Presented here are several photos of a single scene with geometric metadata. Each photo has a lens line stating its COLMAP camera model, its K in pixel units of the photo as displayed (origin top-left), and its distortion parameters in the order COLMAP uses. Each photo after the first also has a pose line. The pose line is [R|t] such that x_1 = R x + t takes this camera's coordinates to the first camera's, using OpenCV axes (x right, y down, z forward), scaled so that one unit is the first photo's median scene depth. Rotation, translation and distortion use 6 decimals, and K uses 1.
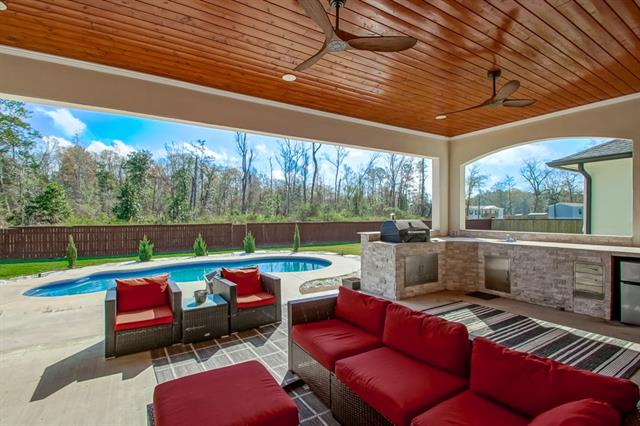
lens RADIAL K [[298.7, 0, 311.9], [0, 298.7, 221.6], [0, 0, 1]] dist [-0.002508, -0.000577]
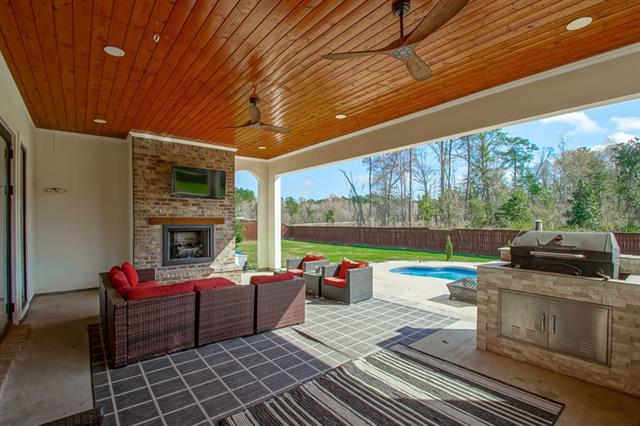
lens RADIAL K [[298.7, 0, 311.9], [0, 298.7, 221.6], [0, 0, 1]] dist [-0.002508, -0.000577]
pose [[0.121919, 0.007095, -0.992515, 0.748496], [-0.023233, 0.999721, 0.004292, -0.012807], [0.992268, 0.022536, 0.122049, 0.443973]]
